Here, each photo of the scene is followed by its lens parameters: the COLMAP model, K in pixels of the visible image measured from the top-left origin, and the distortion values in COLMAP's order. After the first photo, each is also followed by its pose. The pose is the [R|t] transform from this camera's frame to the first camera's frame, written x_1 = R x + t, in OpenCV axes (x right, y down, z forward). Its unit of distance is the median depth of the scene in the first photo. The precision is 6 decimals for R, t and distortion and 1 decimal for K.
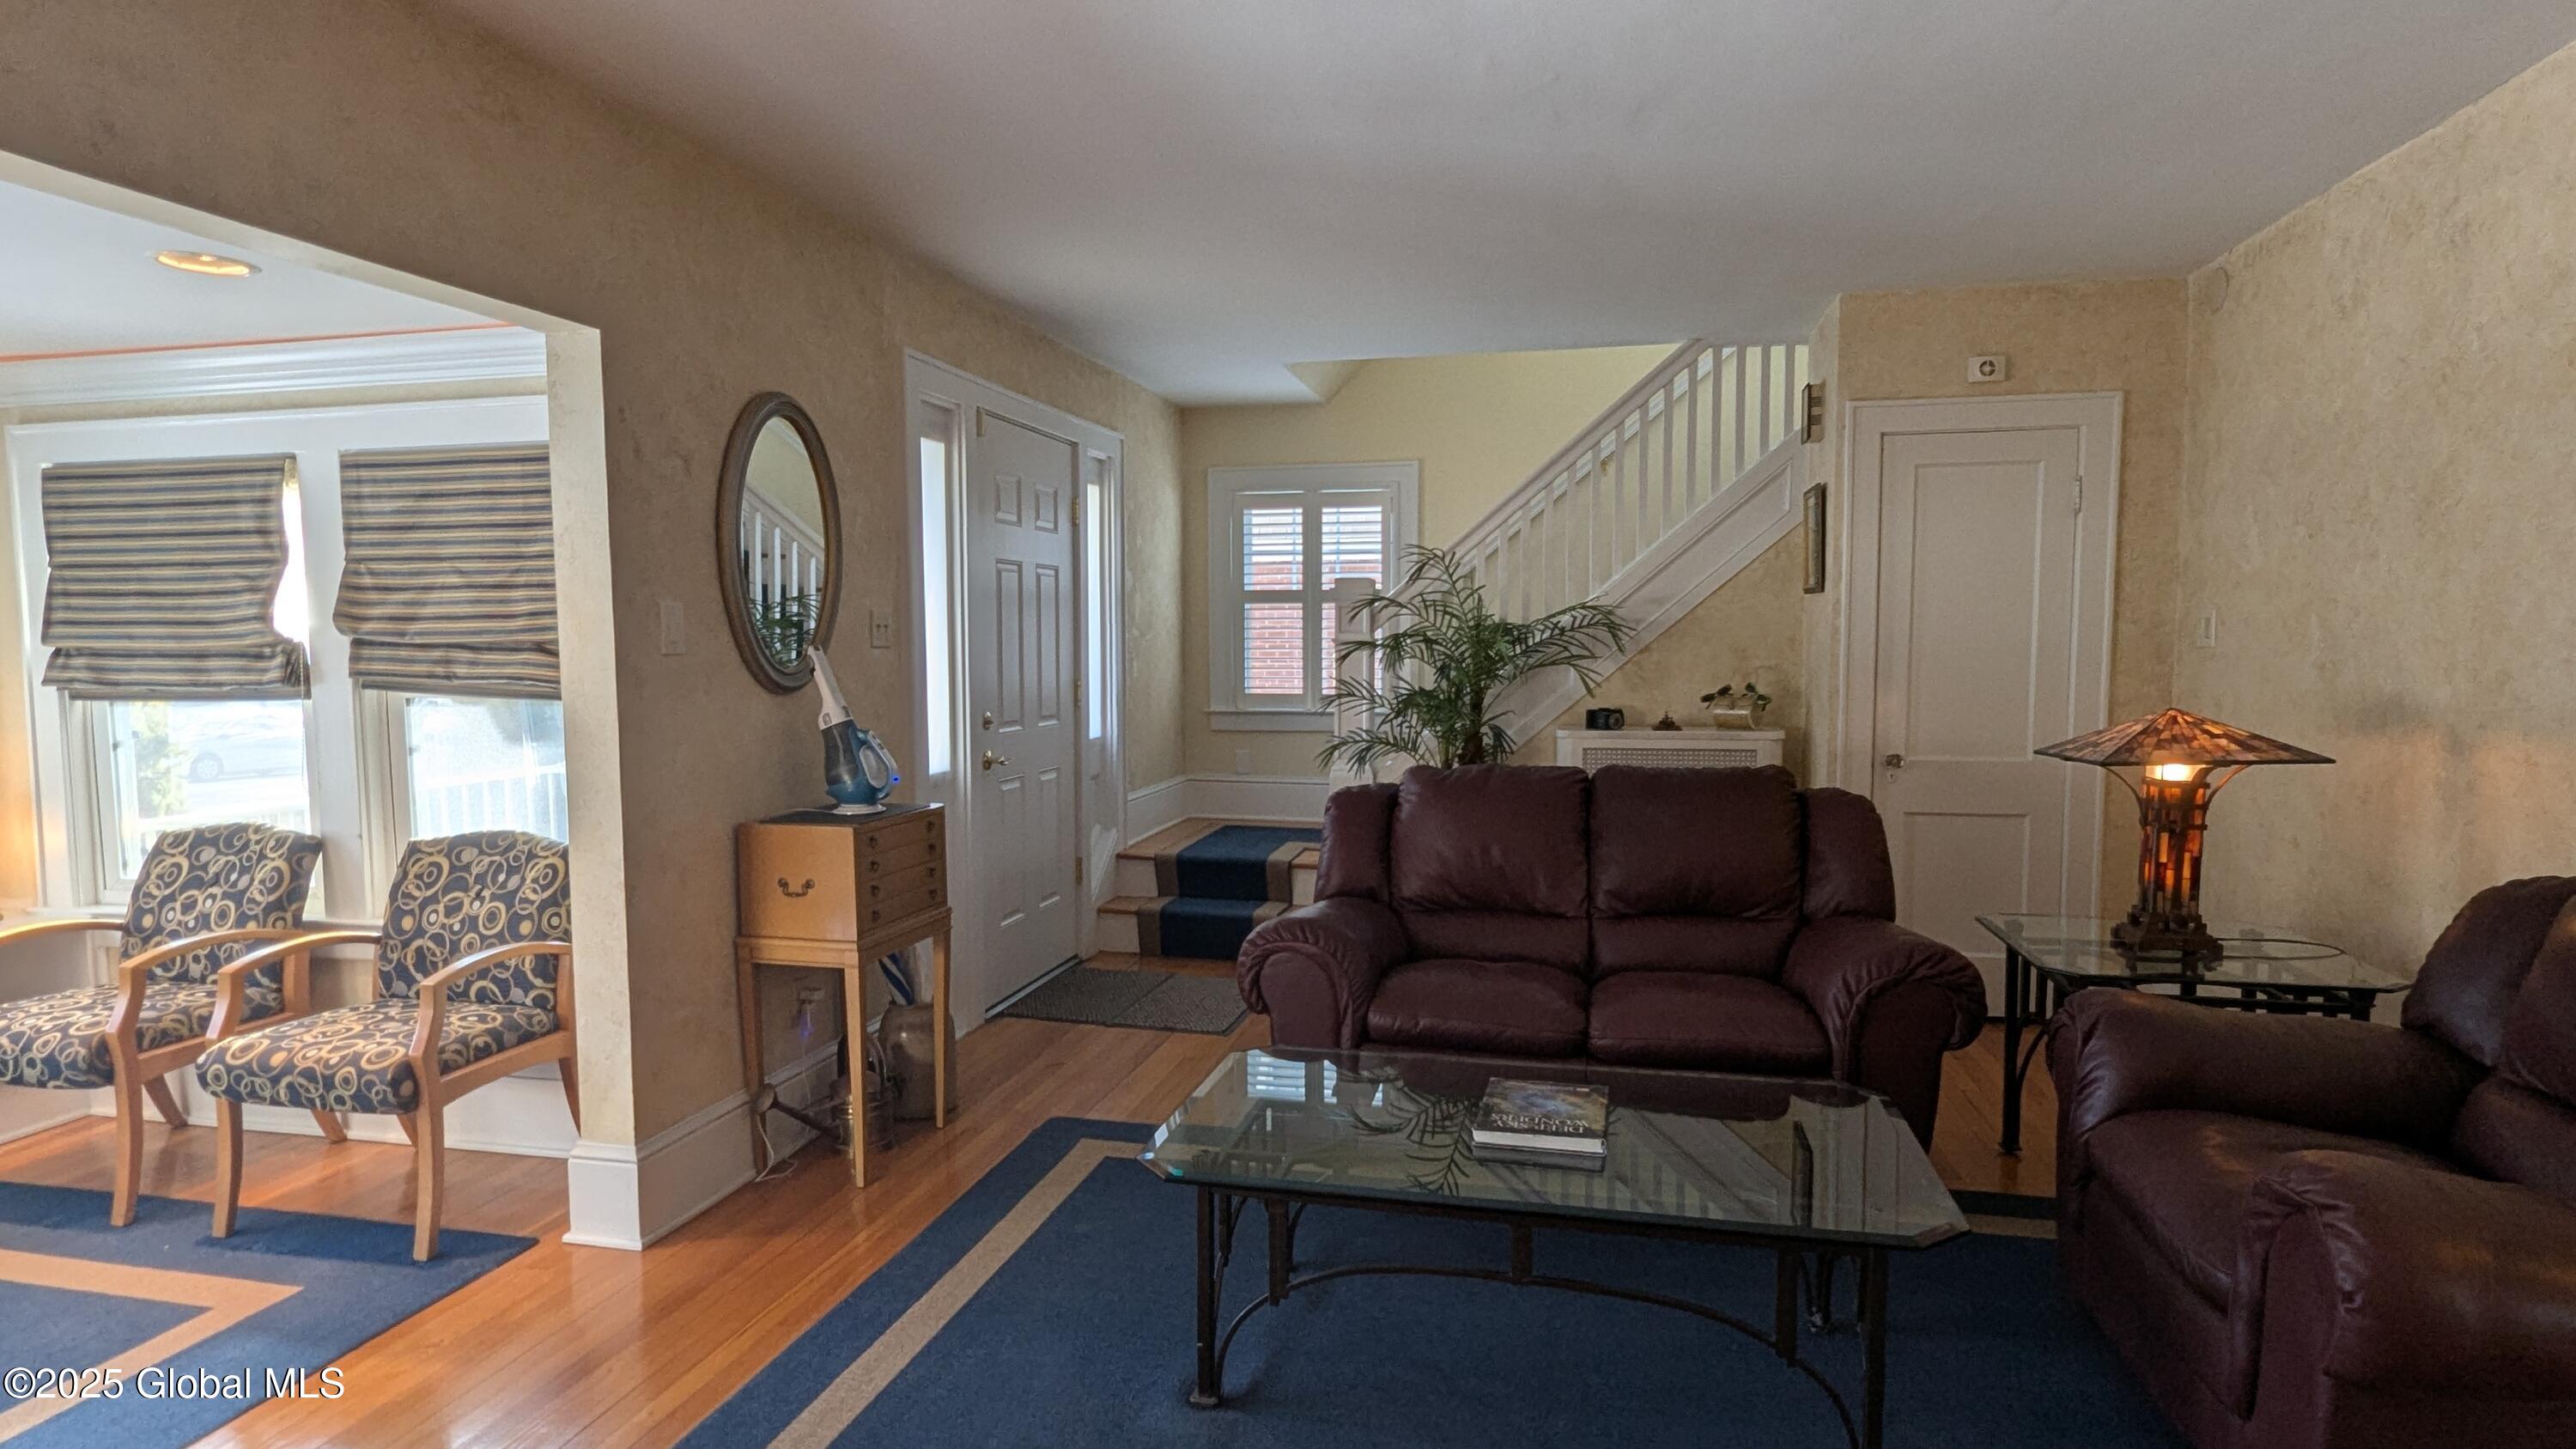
lens RADIAL K [[1360.3, 0, 1278.6], [0, 1360.3, 739.4], [0, 0, 1]] dist [0.001099, -0.001448]
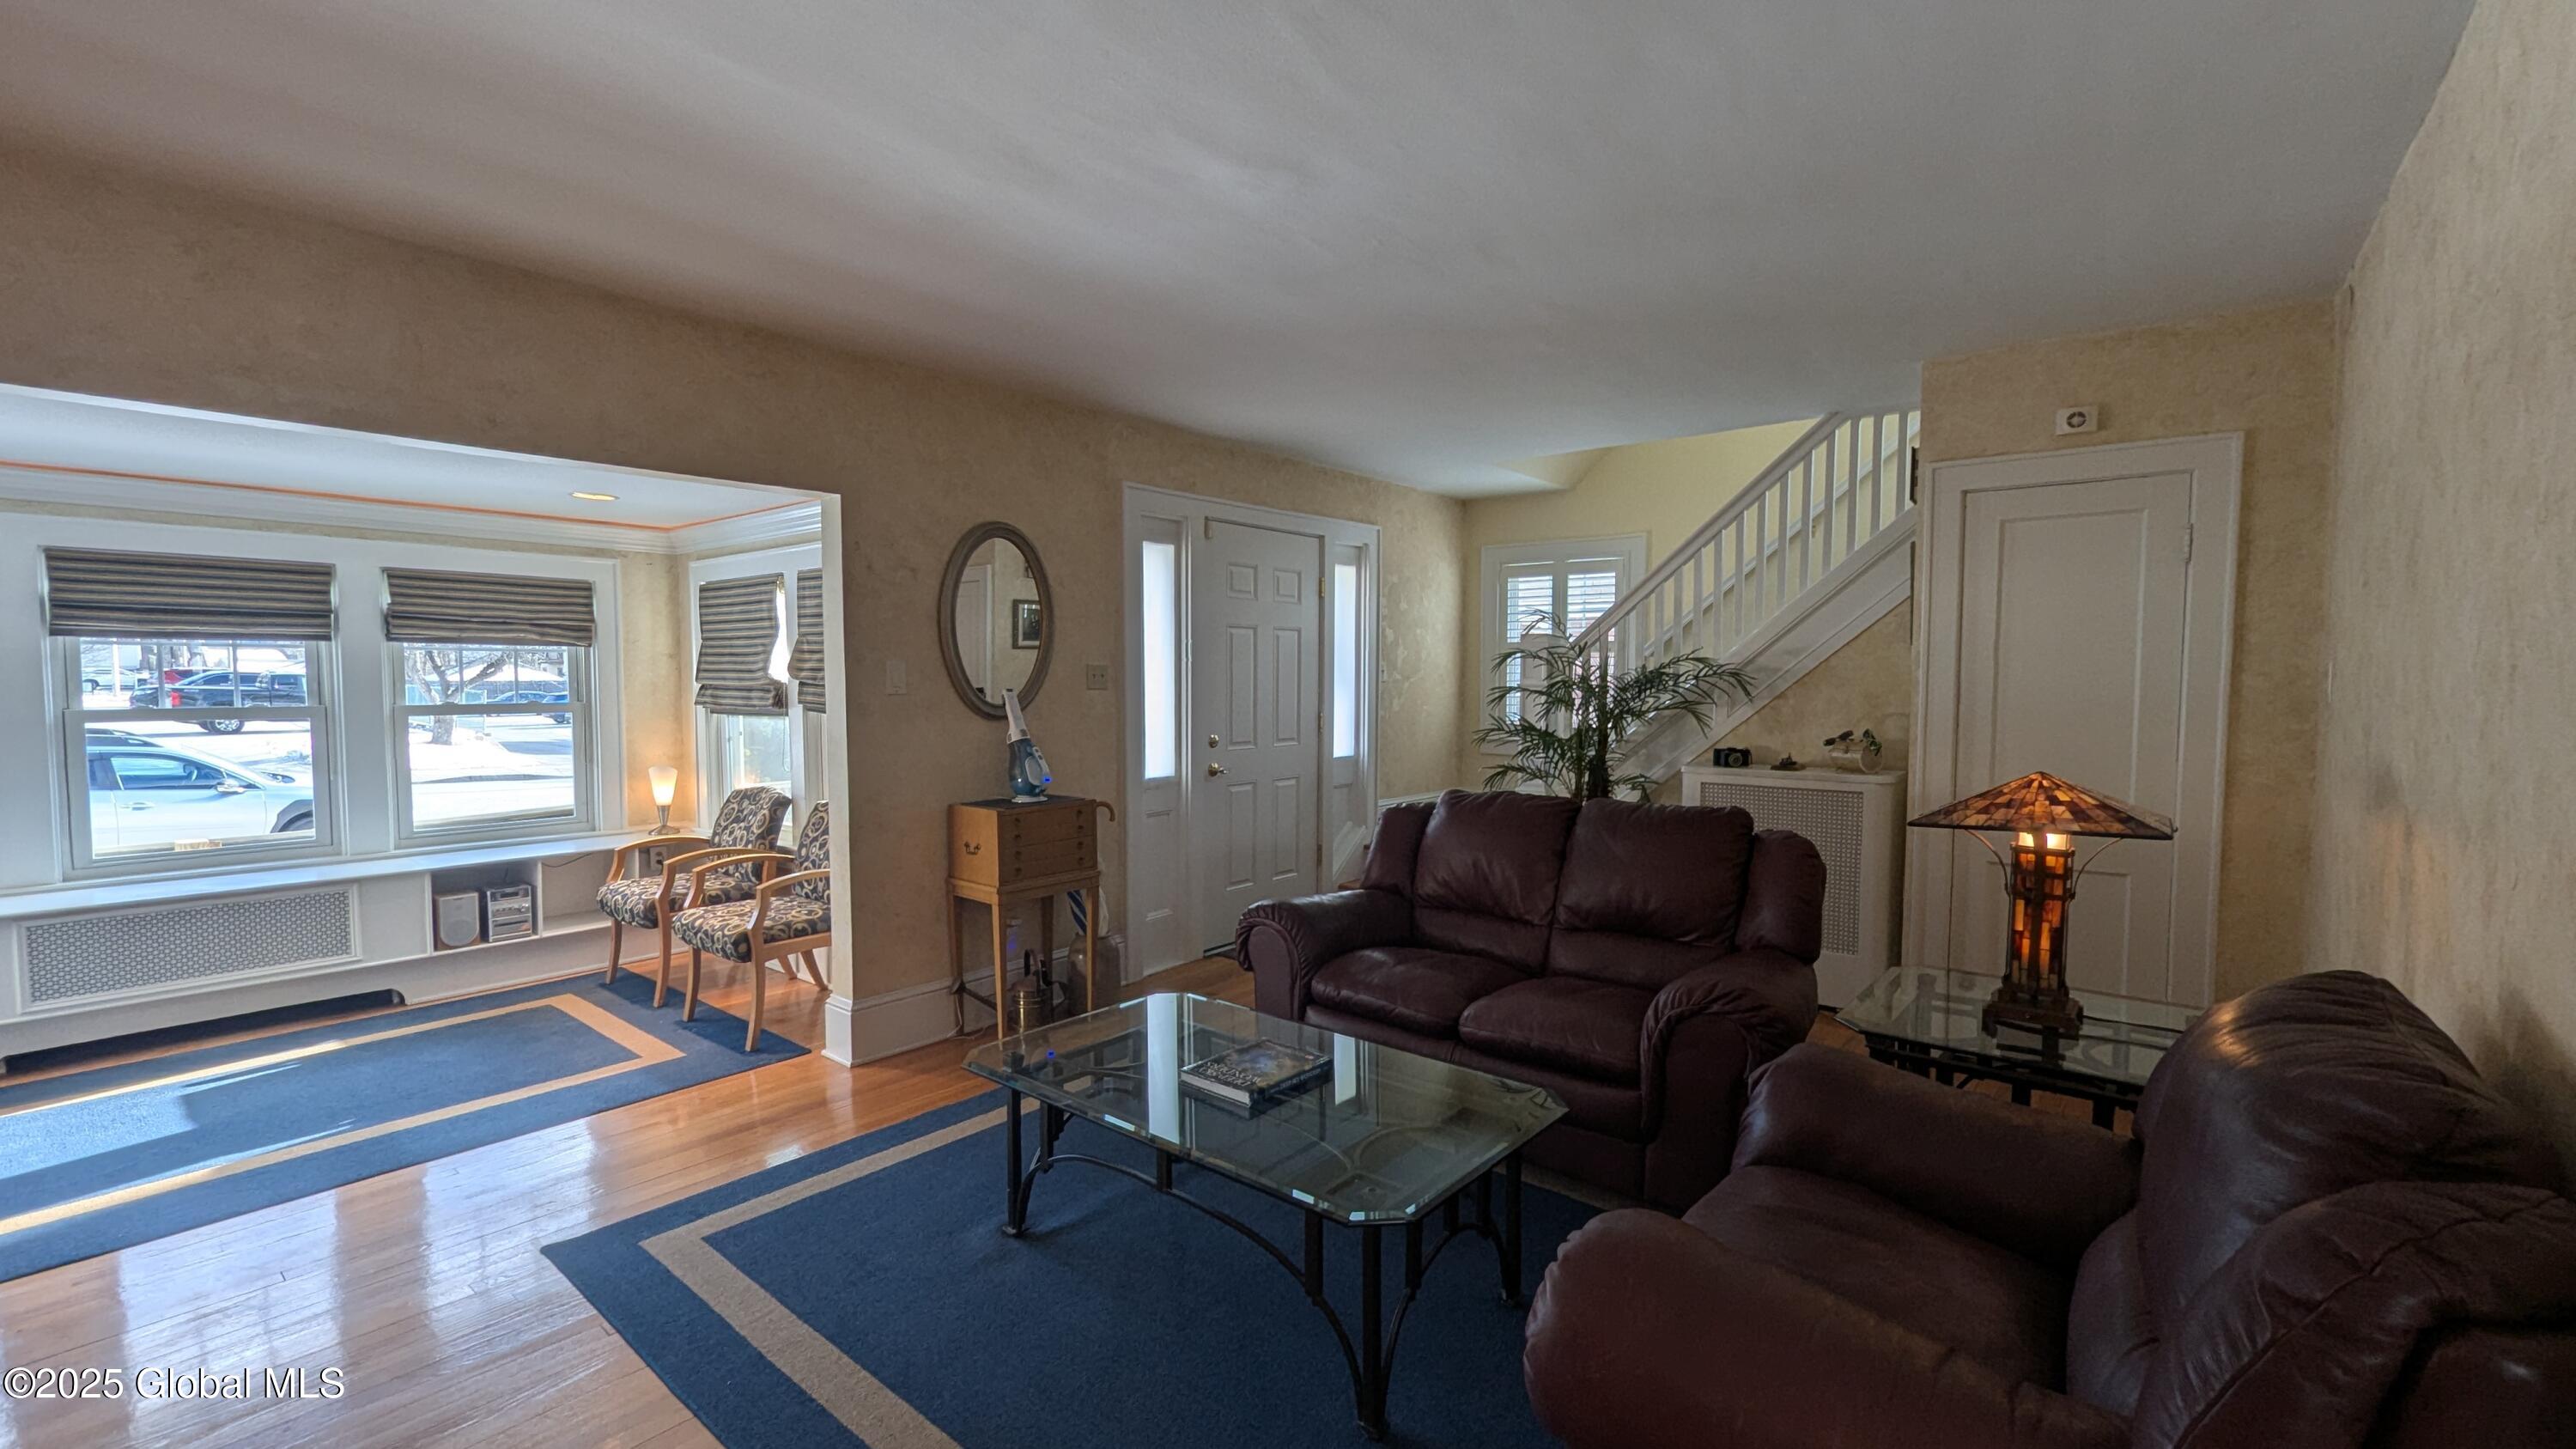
lens RADIAL K [[1060.9, 0, 1302.3], [0, 1060.9, 732.9], [0, 0, 1]] dist [0.001783, -0.002047]
pose [[0.900807, 0.030029, -0.433180, 0.356077], [-0.037805, 0.999241, -0.009348, -0.016359], [0.432570, 0.024798, 0.901259, 0.065928]]
